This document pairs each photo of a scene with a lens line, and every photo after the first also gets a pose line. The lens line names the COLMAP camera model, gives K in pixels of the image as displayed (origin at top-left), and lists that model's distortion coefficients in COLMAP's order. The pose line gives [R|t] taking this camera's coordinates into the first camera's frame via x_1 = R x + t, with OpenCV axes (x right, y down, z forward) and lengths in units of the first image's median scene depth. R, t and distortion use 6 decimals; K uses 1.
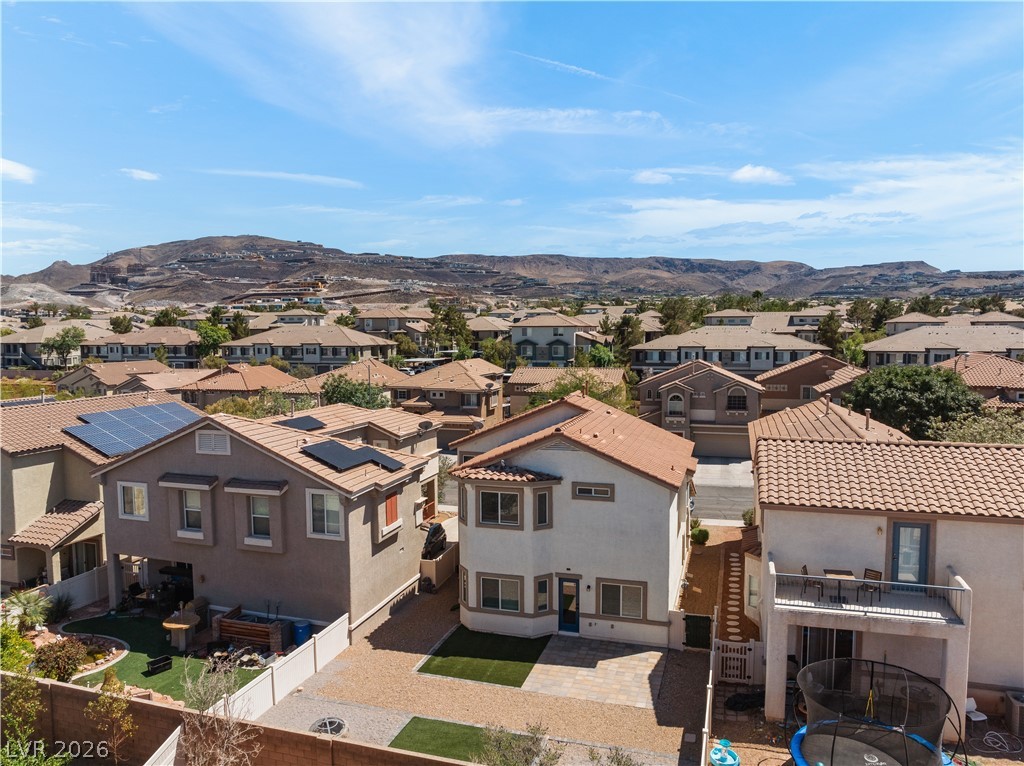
lens RADIAL K [[732.4, 0, 512.0], [0, 732.4, 383.0], [0, 0, 1]] dist [-0.034629, -0.002490]
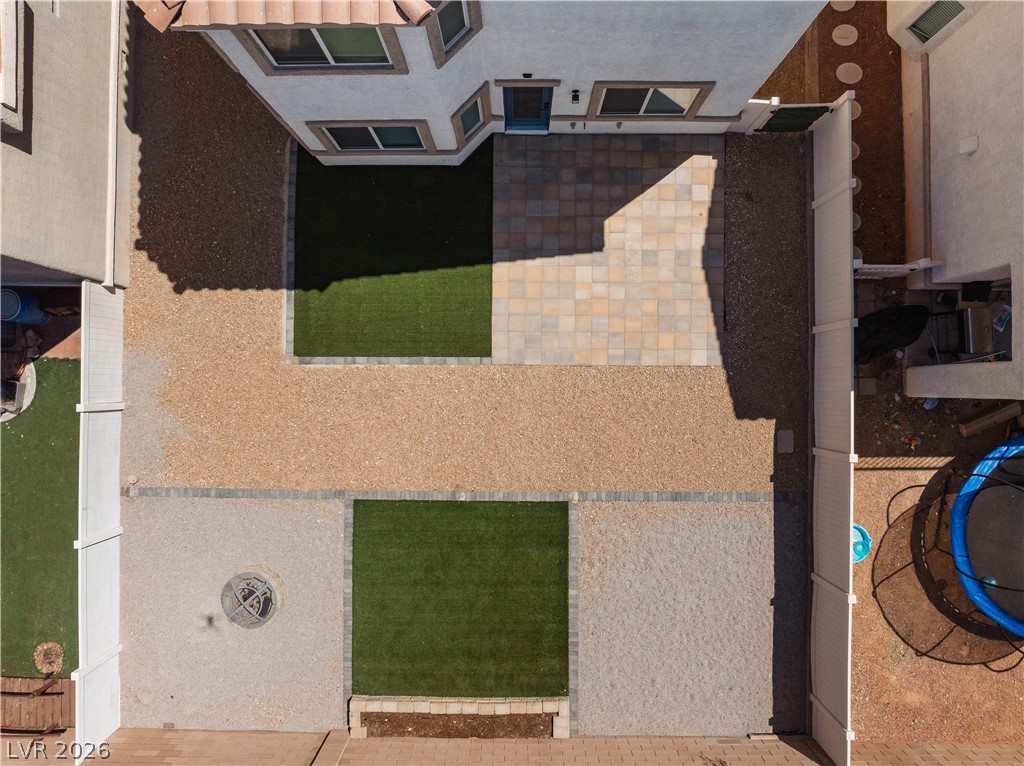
lens RADIAL K [[713.7, 0, 512.0], [0, 713.7, 383.0], [0, 0, 1]] dist [-0.037889, 0.007468]
pose [[0.953993, -0.299828, -0.000925, 0.018136], [0.023522, 0.071765, 0.997144, -0.119637], [-0.298906, -0.951290, 0.075516, 0.787019]]
